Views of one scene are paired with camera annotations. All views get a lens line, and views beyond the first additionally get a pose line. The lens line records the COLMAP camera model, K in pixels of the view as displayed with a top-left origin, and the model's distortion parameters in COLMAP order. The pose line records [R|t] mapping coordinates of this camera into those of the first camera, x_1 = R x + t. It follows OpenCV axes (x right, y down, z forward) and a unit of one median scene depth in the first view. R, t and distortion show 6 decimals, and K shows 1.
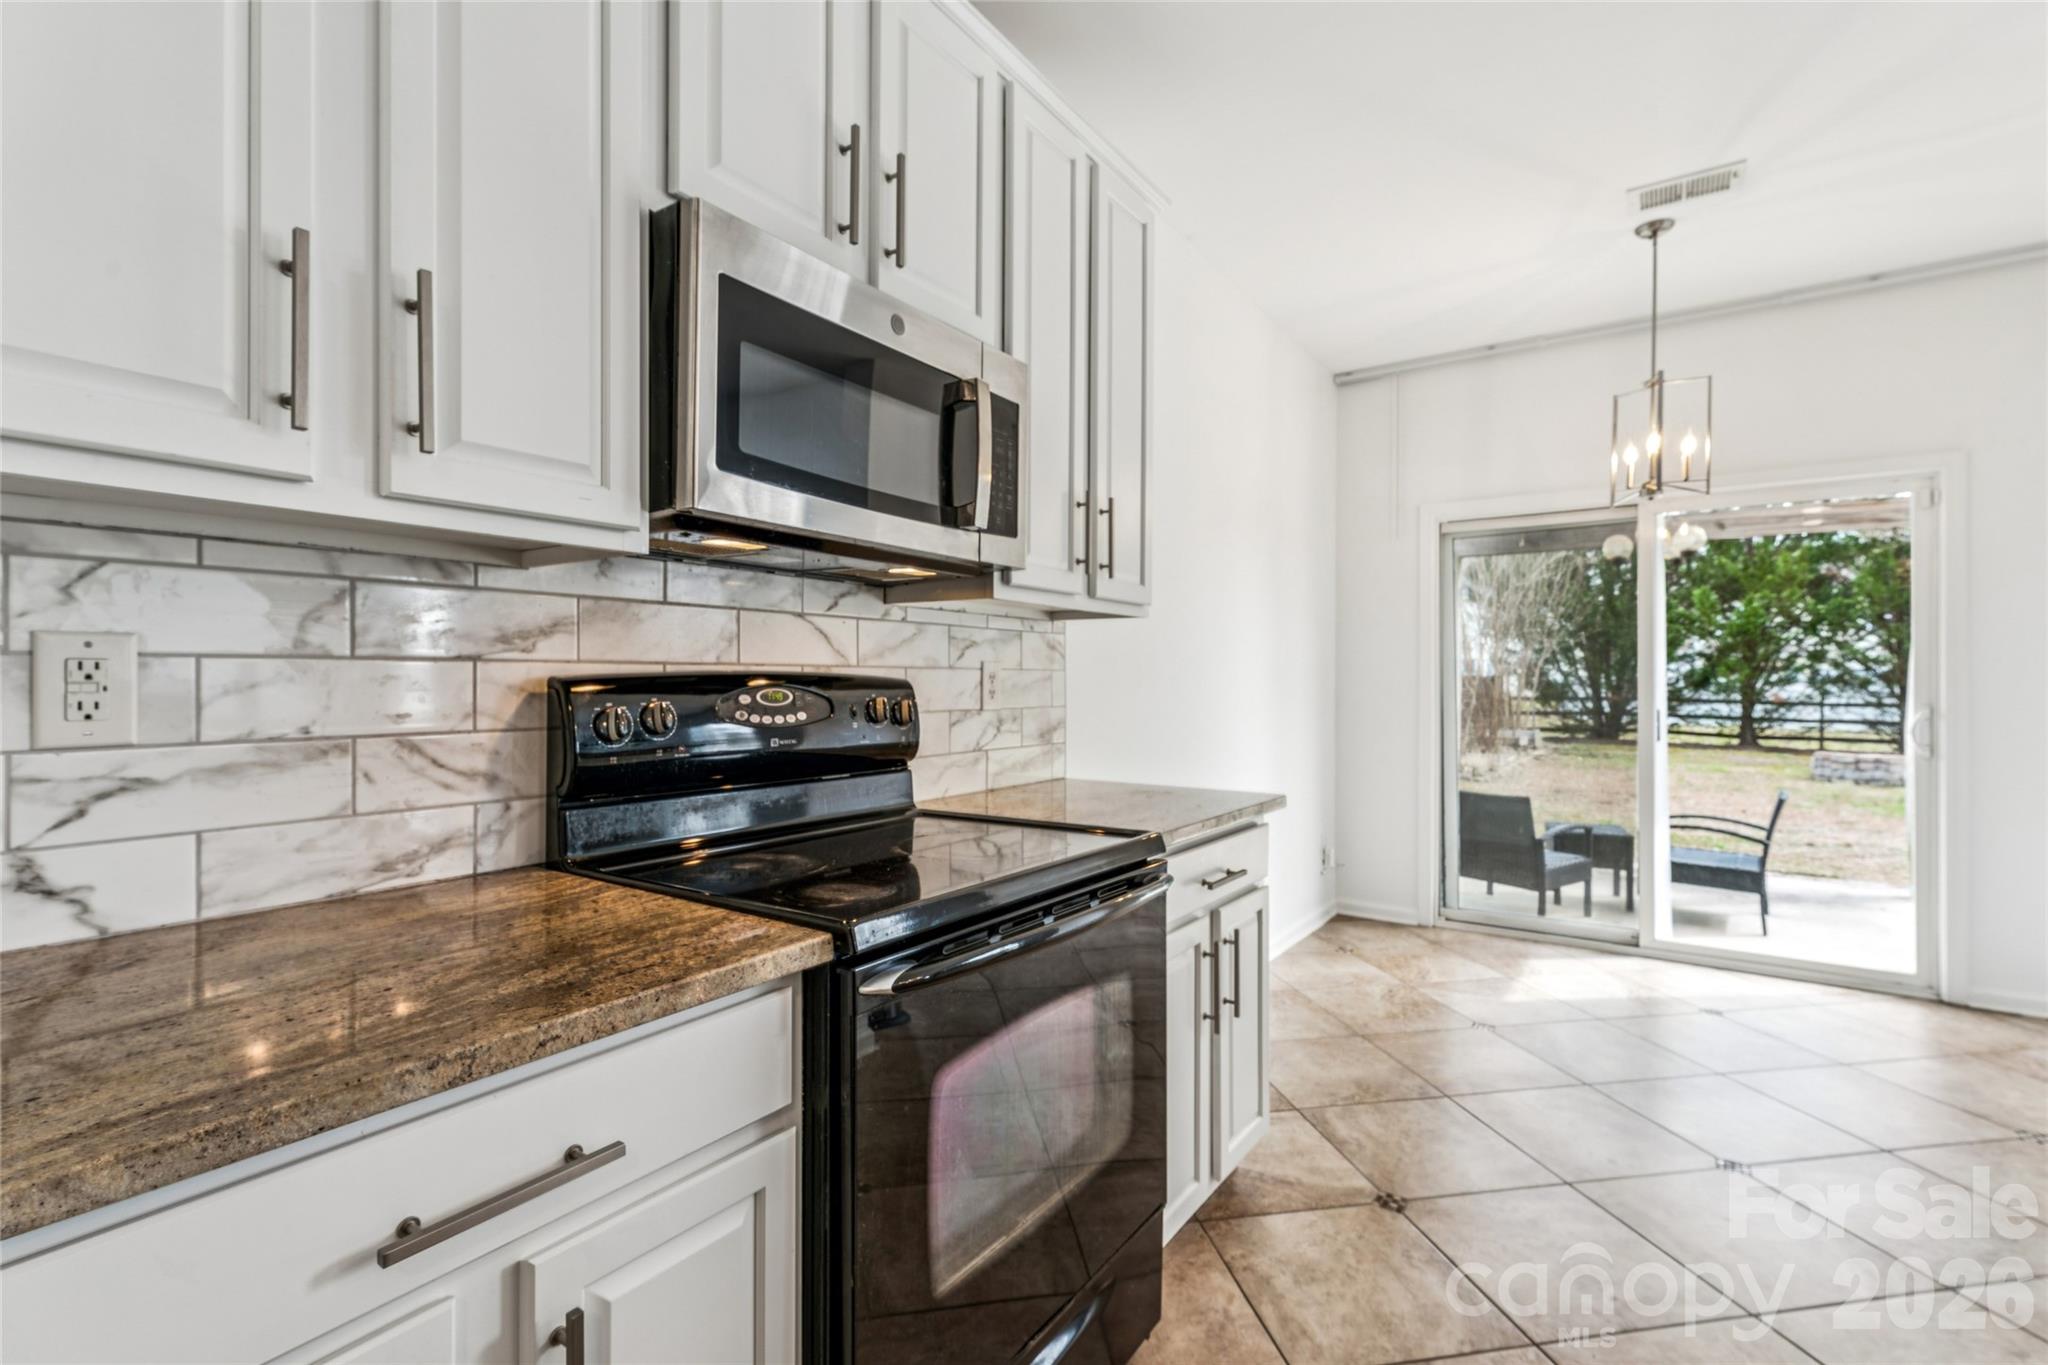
lens RADIAL K [[935.7, 0, 1055.6], [0, 935.7, 669.5], [0, 0, 1]] dist [0.000475, -0.000739]
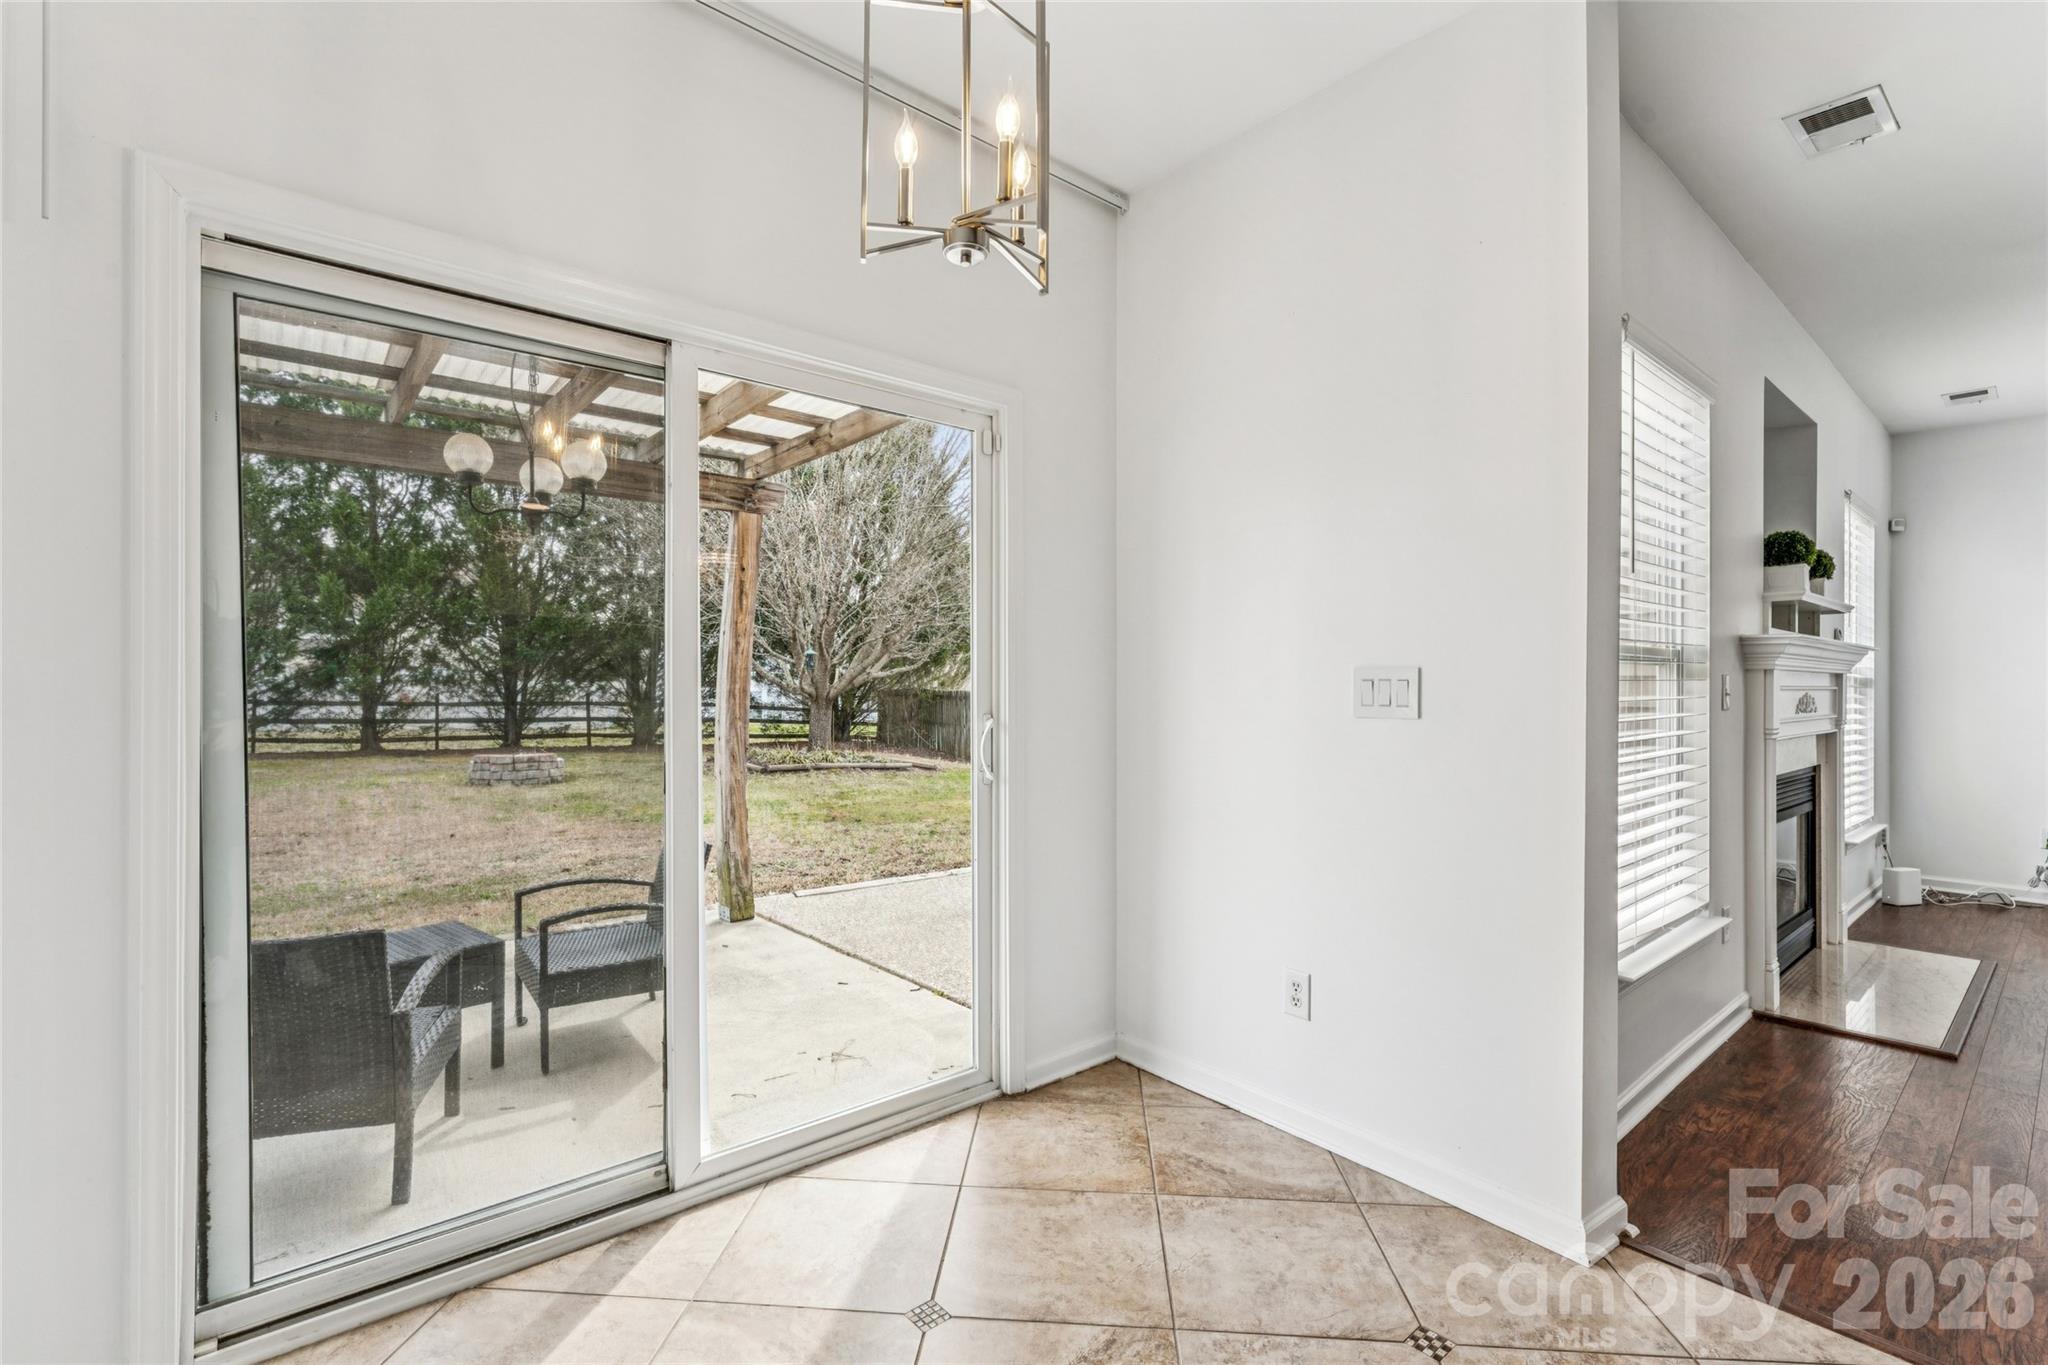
lens RADIAL K [[935.7, 0, 1028.8], [0, 935.7, 667.2], [0, 0, 1]] dist [0.000475, -0.000739]
pose [[0.275158, 0.016658, 0.961255, 0.052120], [-0.014422, 0.999809, -0.013198, 0.003334], [-0.961291, -0.010231, 0.275346, 0.196461]]
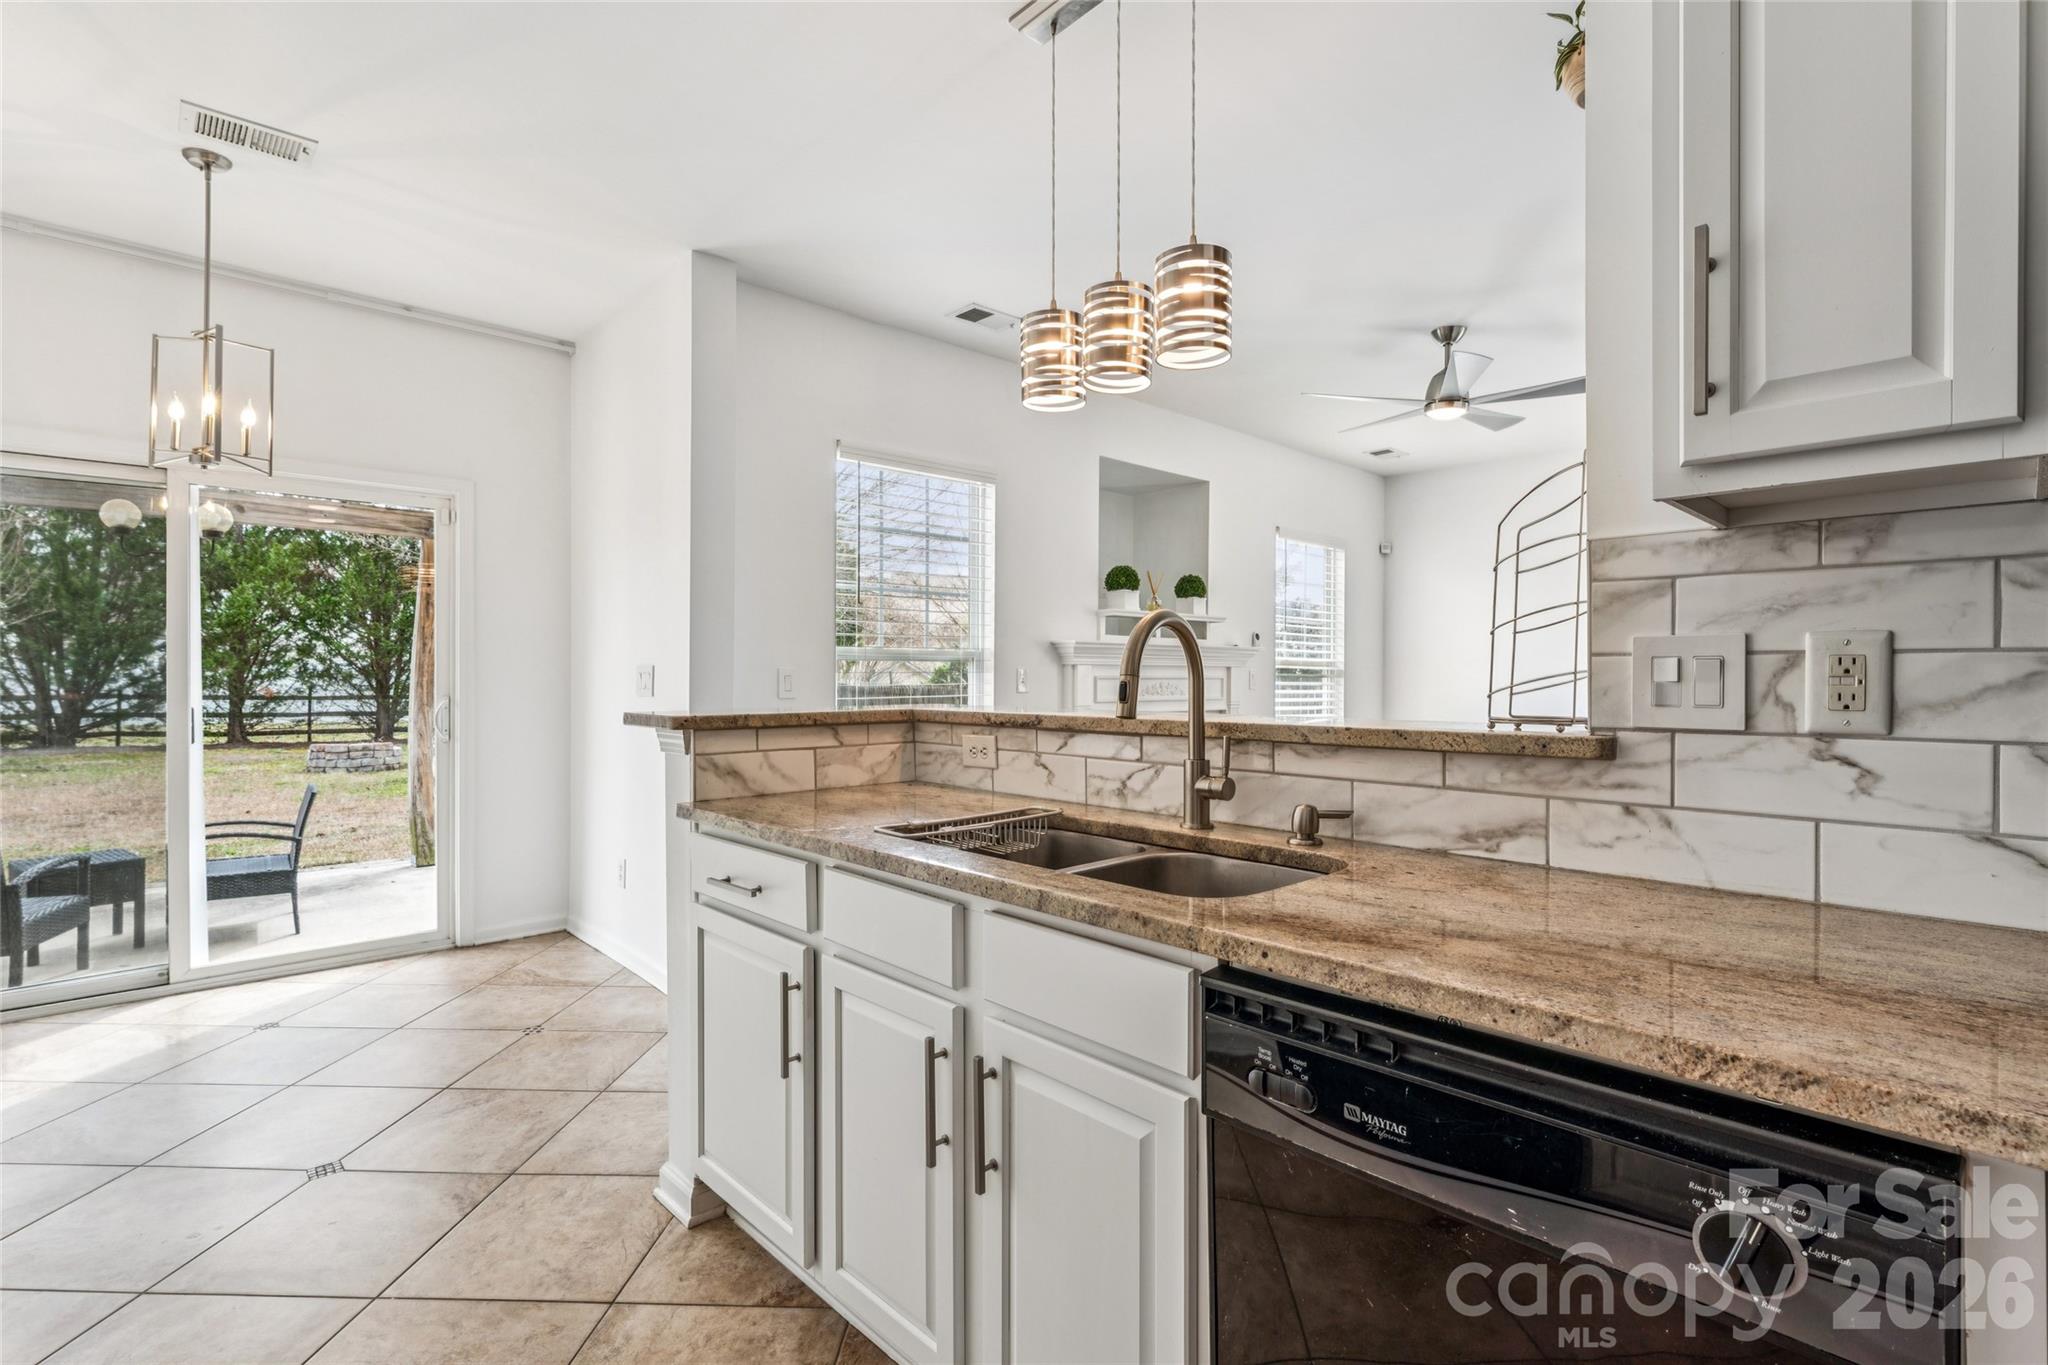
lens RADIAL K [[935.7, 0, 1031.4], [0, 935.7, 673.6], [0, 0, 1]] dist [0.000475, -0.000739]
pose [[0.218702, 0.000122, 0.975792, -0.011261], [-0.010654, 0.999941, 0.002262, 0.000194], [-0.975734, -0.010891, 0.218690, 0.011213]]
